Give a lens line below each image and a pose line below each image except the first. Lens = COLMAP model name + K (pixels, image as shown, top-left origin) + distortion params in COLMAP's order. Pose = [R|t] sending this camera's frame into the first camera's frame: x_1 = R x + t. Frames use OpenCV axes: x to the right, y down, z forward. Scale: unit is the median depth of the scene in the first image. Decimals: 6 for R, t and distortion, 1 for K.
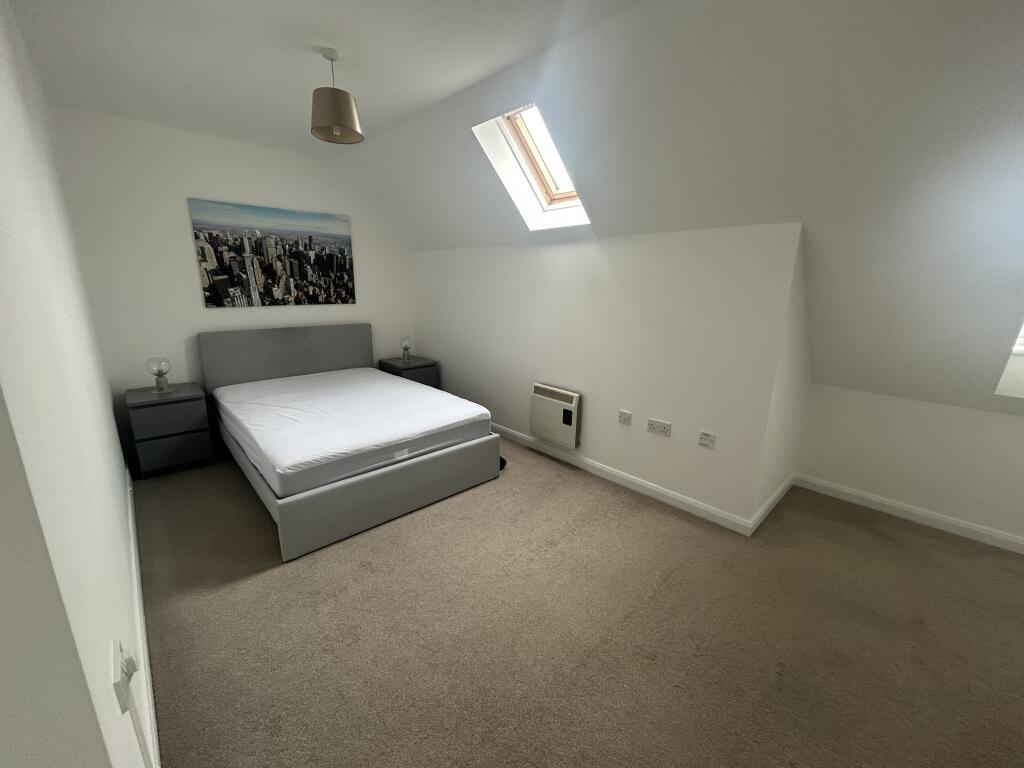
lens RADIAL K [[409.8, 0, 507.9], [0, 409.8, 386.9], [0, 0, 1]] dist [0.000264, -0.000079]
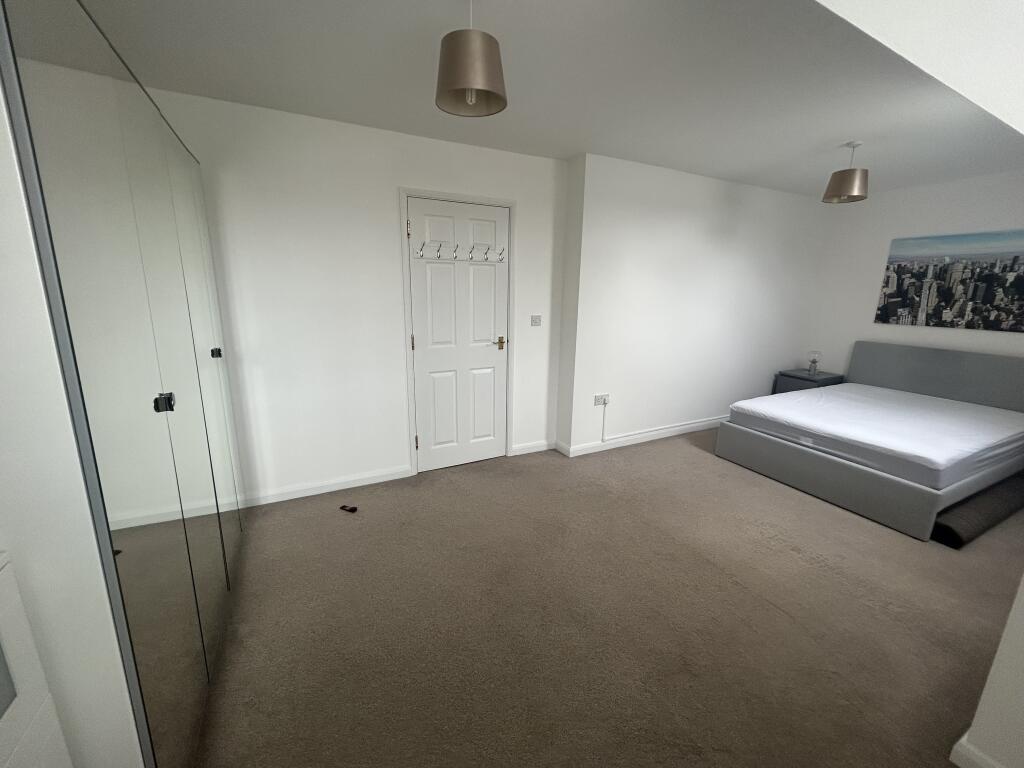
lens RADIAL K [[409.8, 0, 508.5], [0, 409.8, 383.0], [0, 0, 1]] dist [0.000264, -0.000079]
pose [[-0.271116, 0.205440, -0.940367, 0.769411], [-0.257231, 0.925962, 0.276454, -0.075006], [0.927539, 0.316843, -0.198198, 0.241643]]
